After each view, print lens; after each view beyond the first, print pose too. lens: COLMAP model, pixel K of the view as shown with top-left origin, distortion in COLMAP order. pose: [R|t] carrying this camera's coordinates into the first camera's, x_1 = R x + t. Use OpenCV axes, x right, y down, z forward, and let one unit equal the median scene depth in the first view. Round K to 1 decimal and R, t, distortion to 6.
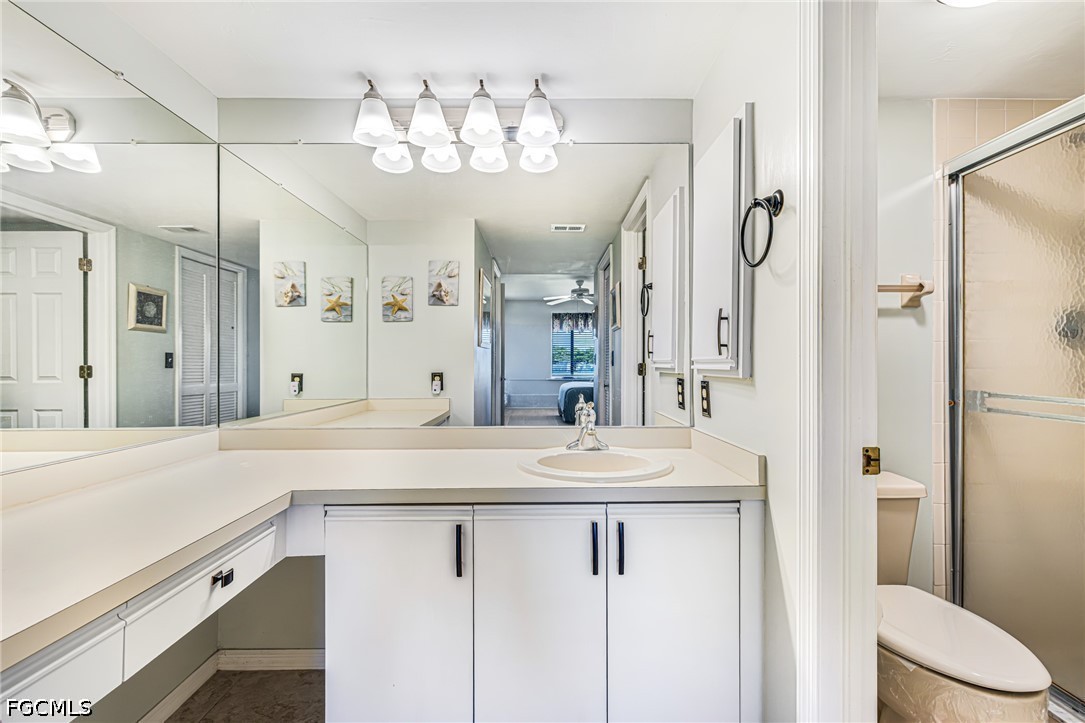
lens RADIAL K [[472.3, 0, 541.0], [0, 472.3, 362.4], [0, 0, 1]] dist [0.001924, -0.000334]
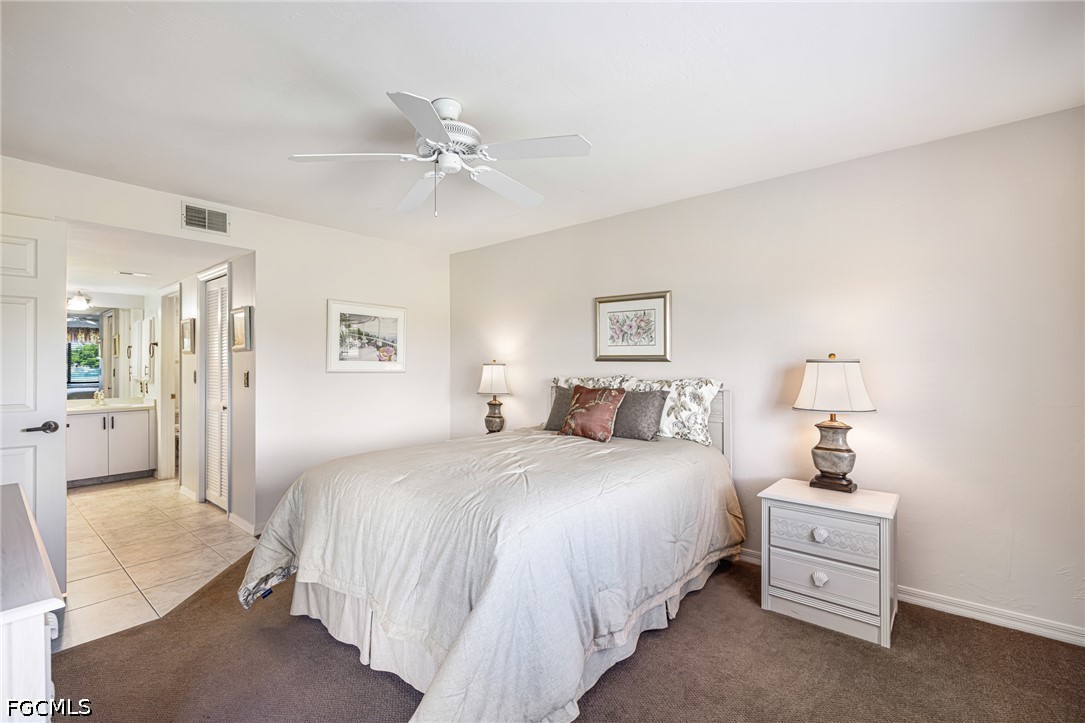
lens RADIAL K [[472.3, 0, 533.4], [0, 472.3, 365.5], [0, 0, 1]] dist [0.001924, -0.000334]
pose [[0.649638, -0.000076, 0.760244, -0.220125], [-0.000652, 1.000000, 0.000657, -0.045964], [-0.760243, -0.000922, 0.649638, -1.685141]]
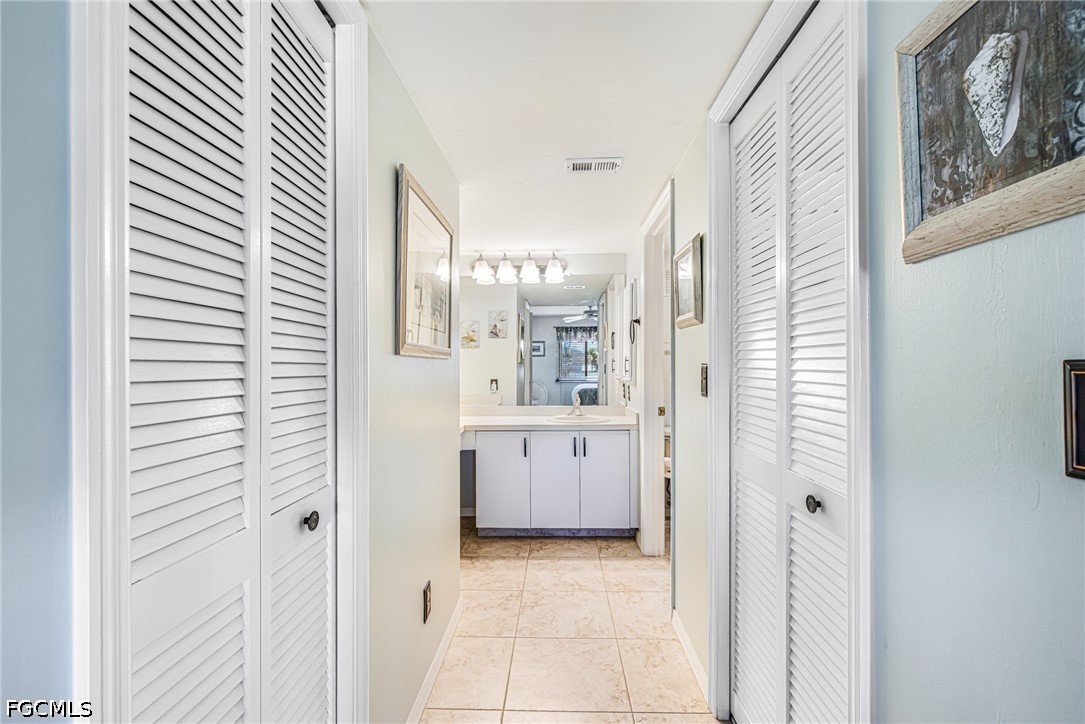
lens RADIAL K [[472.3, 0, 539.2], [0, 472.3, 364.9], [0, 0, 1]] dist [0.001924, -0.000334]
pose [[0.998802, -0.003425, -0.048805, 0.015271], [0.003552, 0.999991, 0.002517, -0.031436], [0.048796, -0.002687, 0.998805, -0.628228]]
